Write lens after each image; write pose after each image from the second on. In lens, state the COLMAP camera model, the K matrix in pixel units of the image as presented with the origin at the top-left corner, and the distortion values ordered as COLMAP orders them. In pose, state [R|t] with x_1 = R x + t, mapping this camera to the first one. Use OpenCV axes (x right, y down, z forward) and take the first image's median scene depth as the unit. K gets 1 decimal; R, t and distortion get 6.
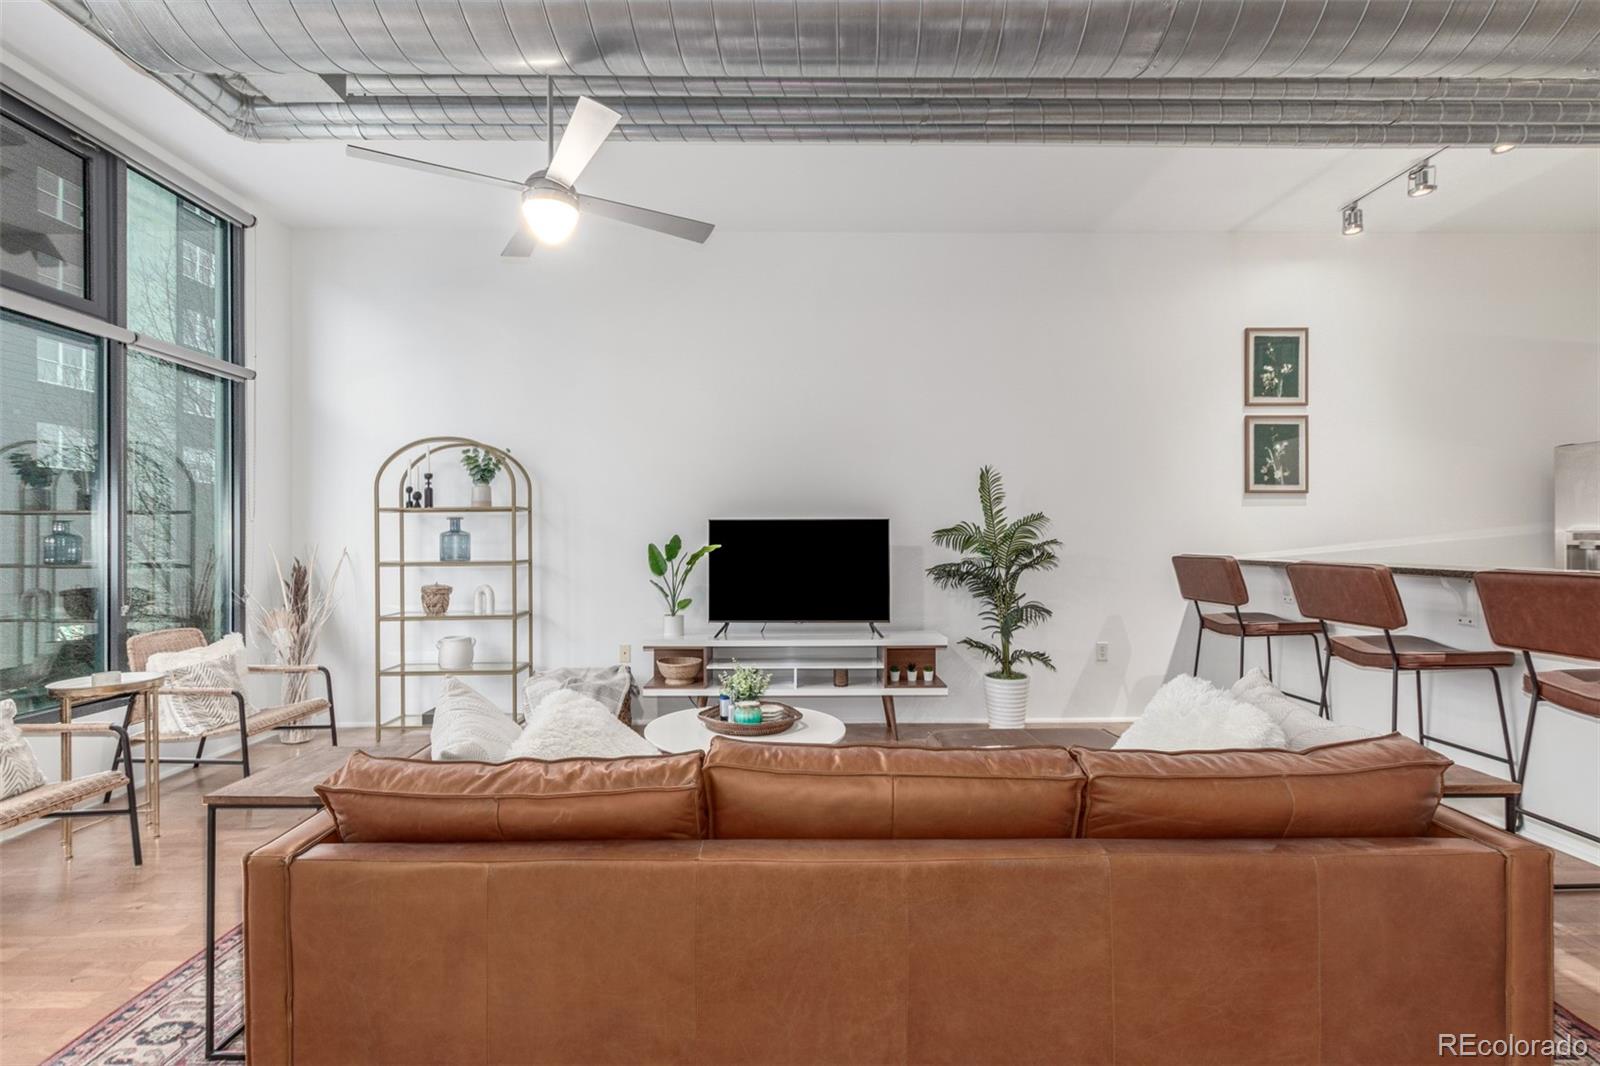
lens RADIAL K [[724.1, 0, 789.6], [0, 724.1, 533.7], [0, 0, 1]] dist [0.005466, -0.004203]
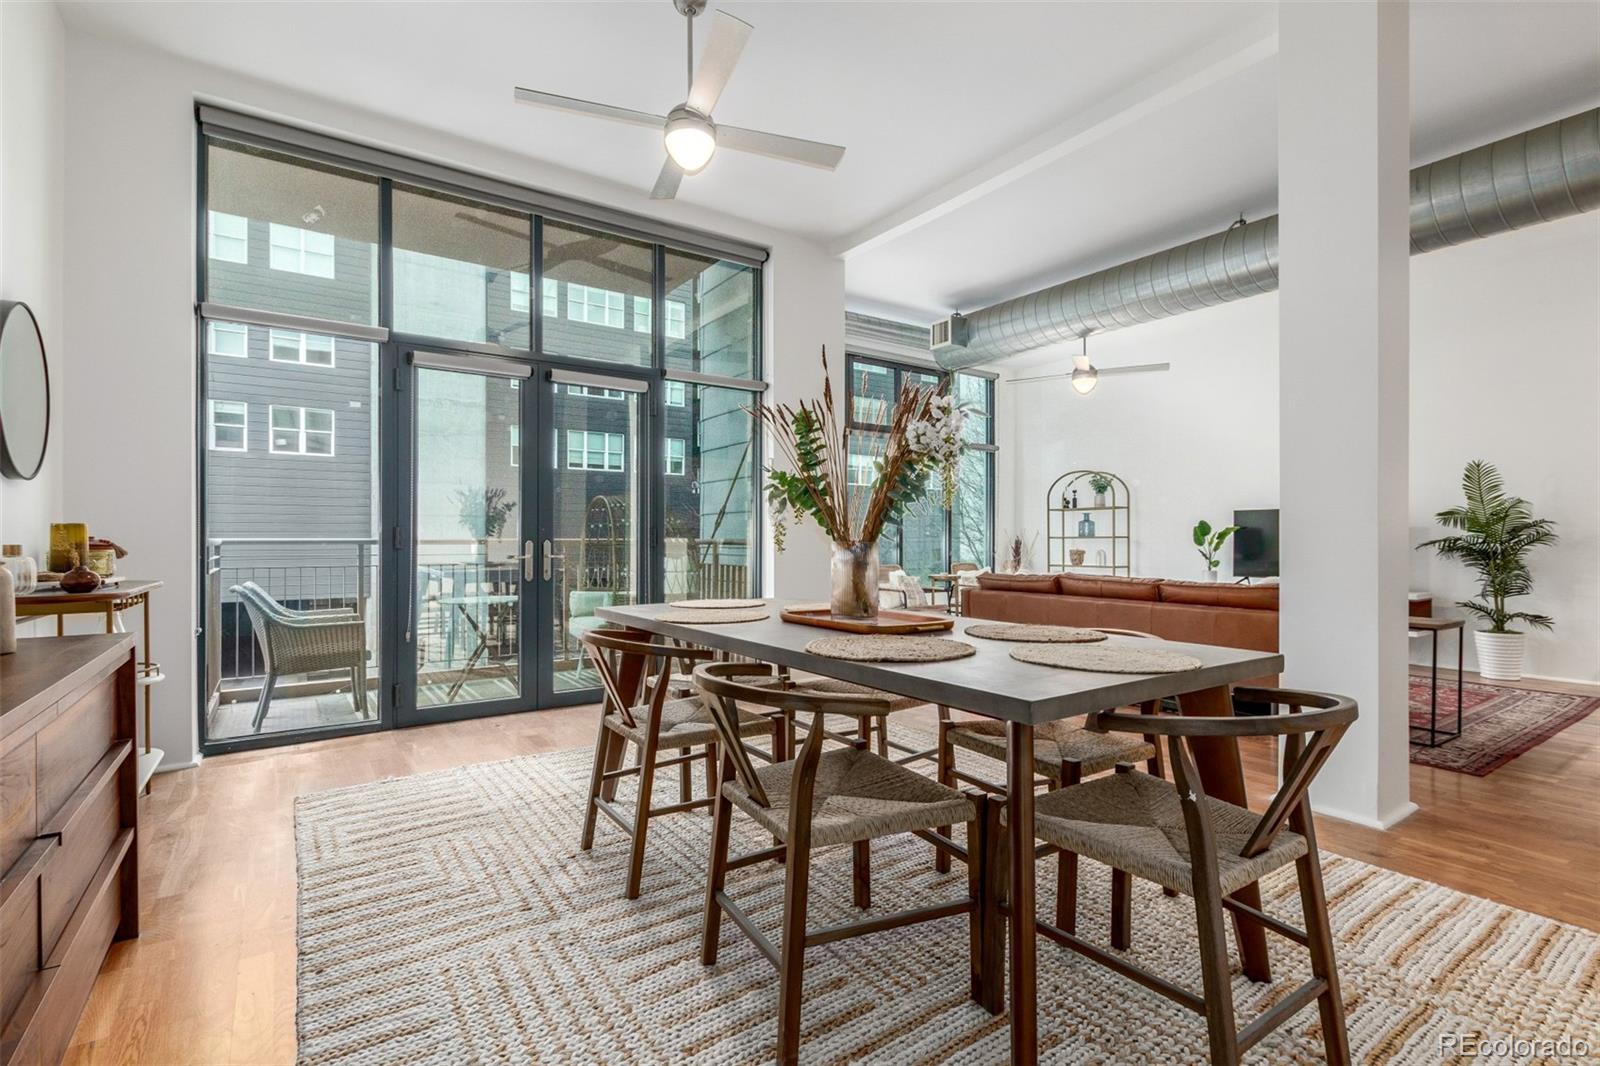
lens RADIAL K [[724.1, 0, 805.3], [0, 724.1, 531.6], [0, 0, 1]] dist [0.005466, -0.004203]
pose [[0.573403, -0.005045, -0.819258, 0.618130], [0.008592, 0.999963, -0.000145, 0.018470], [0.819229, -0.006955, 0.573425, -0.623624]]
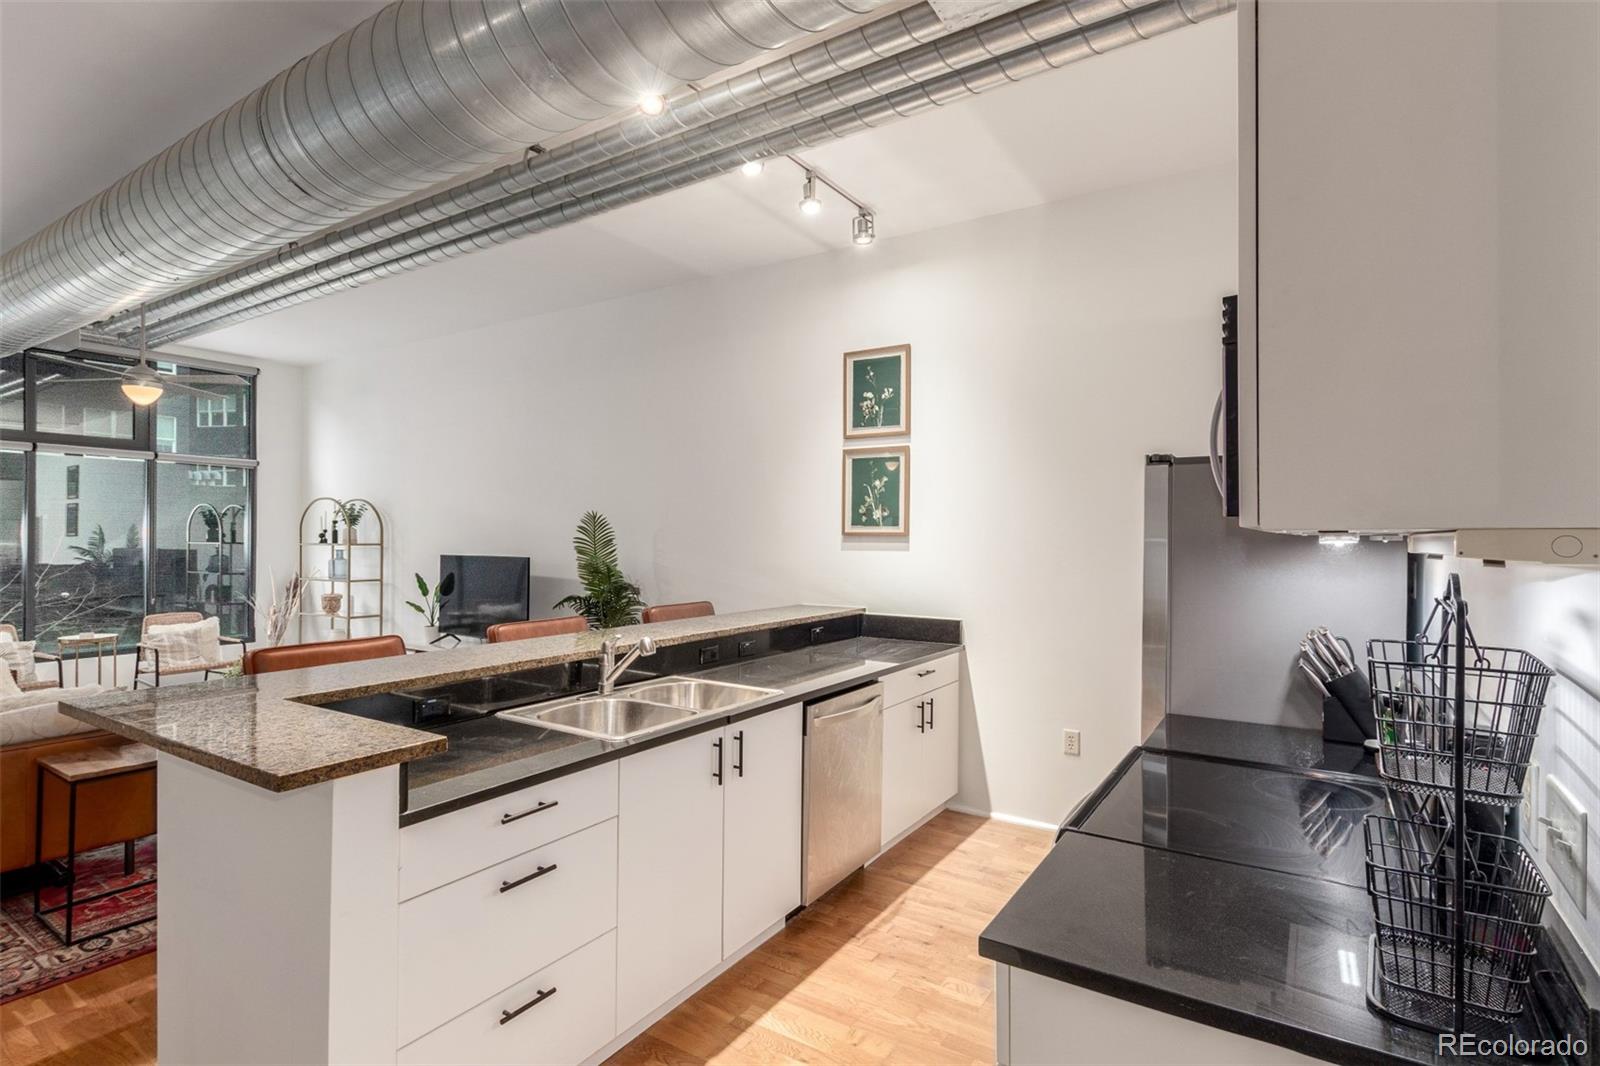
lens RADIAL K [[724.1, 0, 811.1], [0, 724.1, 545.5], [0, 0, 1]] dist [0.005466, -0.004203]
pose [[0.851821, 0.015178, -0.523613, 1.136934], [-0.004389, 0.999752, 0.021840, -0.066790], [0.523814, -0.016305, 0.851676, 0.216368]]
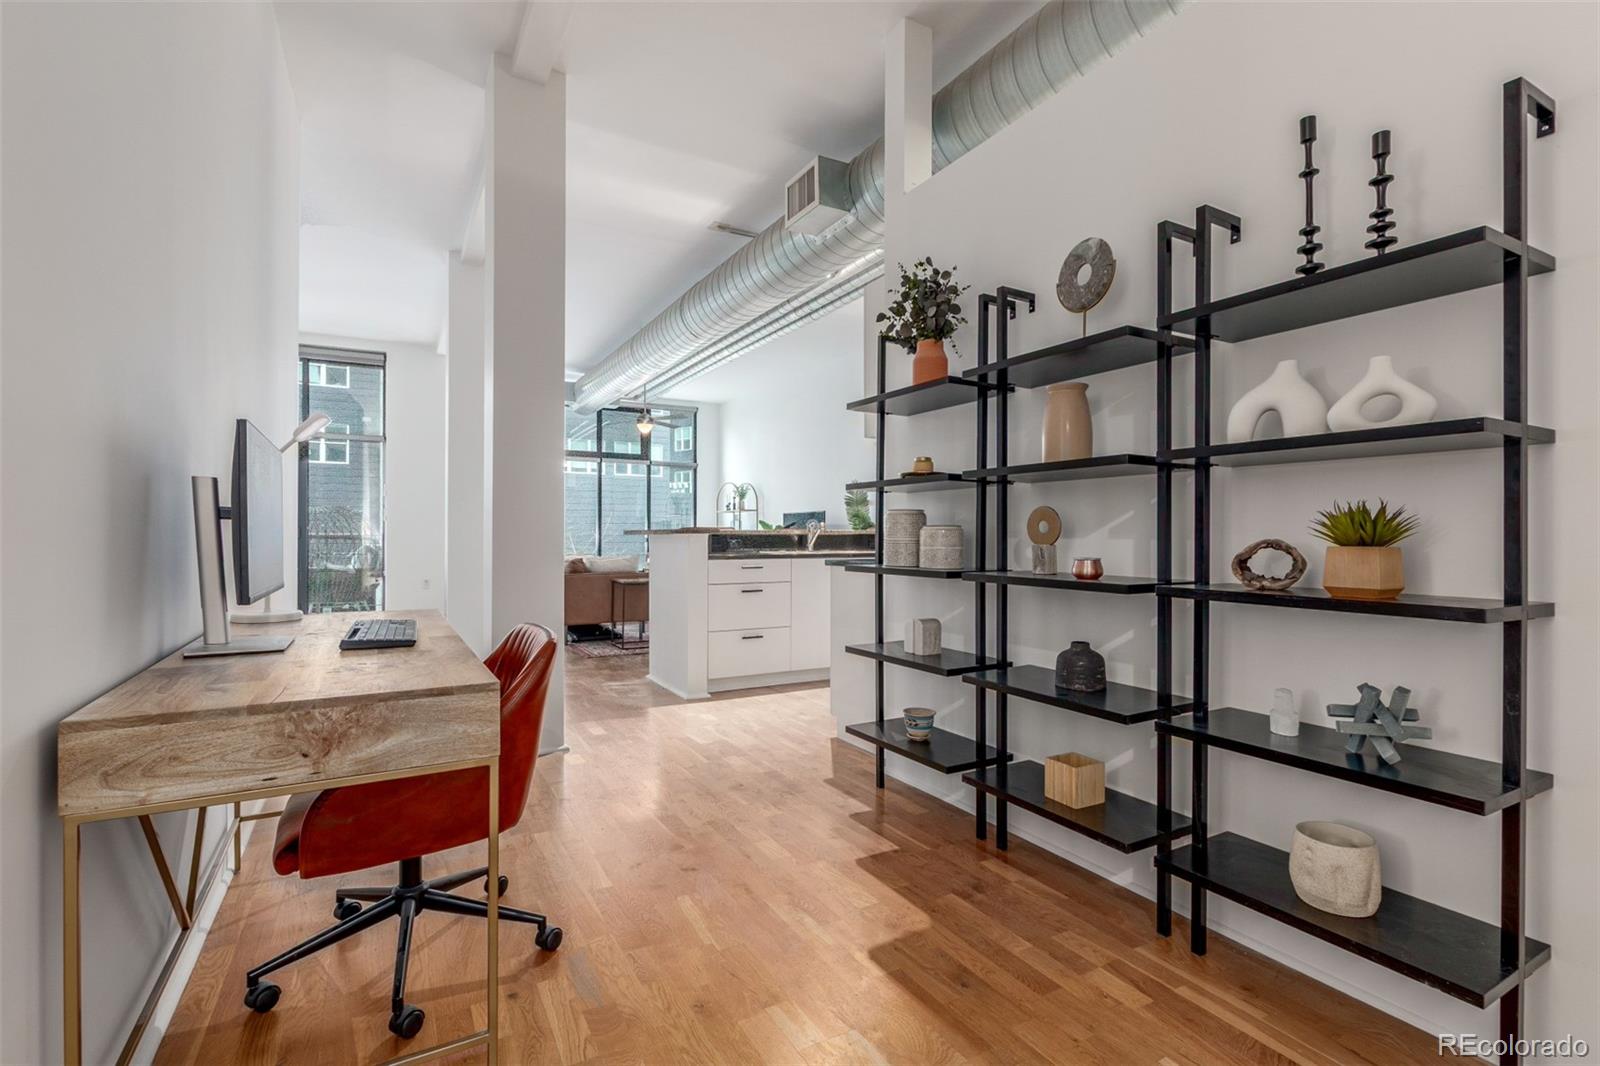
lens RADIAL K [[724.1, 0, 816.8], [0, 724.1, 535.5], [0, 0, 1]] dist [0.005466, -0.004203]
pose [[0.487457, 0.005408, -0.873130, 1.769907], [0.006739, 0.999928, 0.009956, 0.026373], [0.873121, -0.010737, 0.487385, 0.035163]]
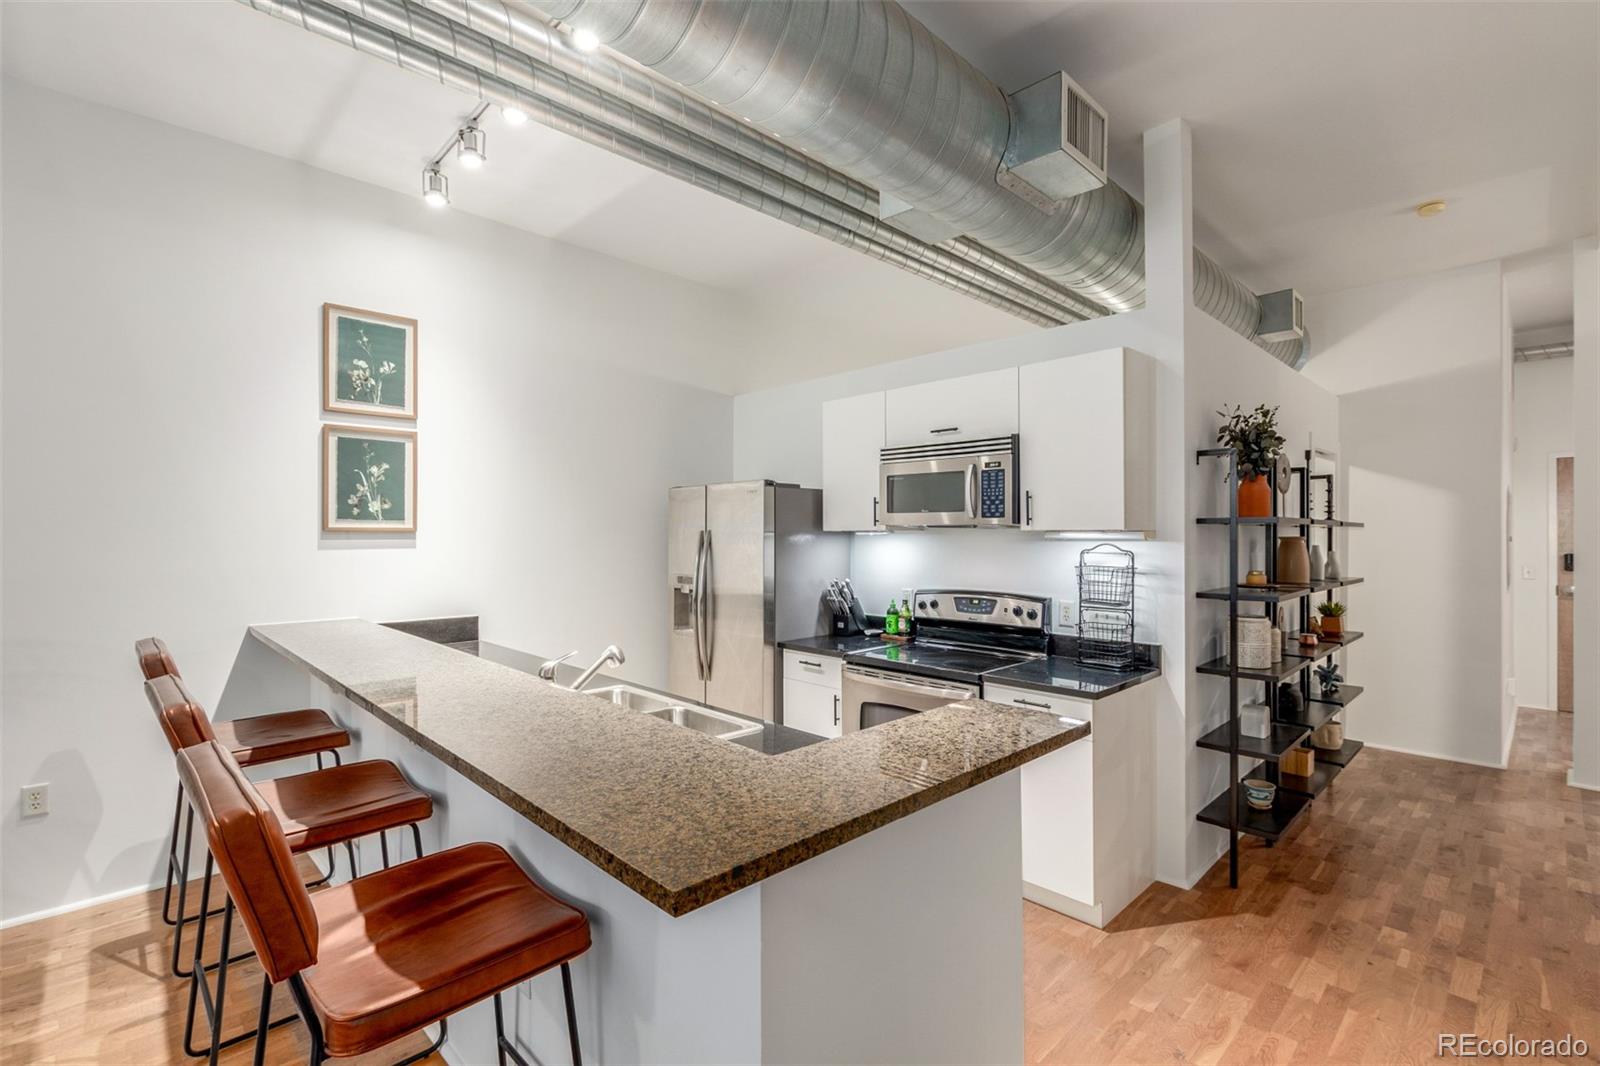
lens RADIAL K [[724.1, 0, 774.5], [0, 724.1, 536.6], [0, 0, 1]] dist [0.005466, -0.004203]
pose [[0.737288, 0.000291, 0.675579, 0.501045], [-0.007673, 0.999939, 0.007944, -0.063635], [-0.675535, -0.011041, 0.737245, 0.172260]]
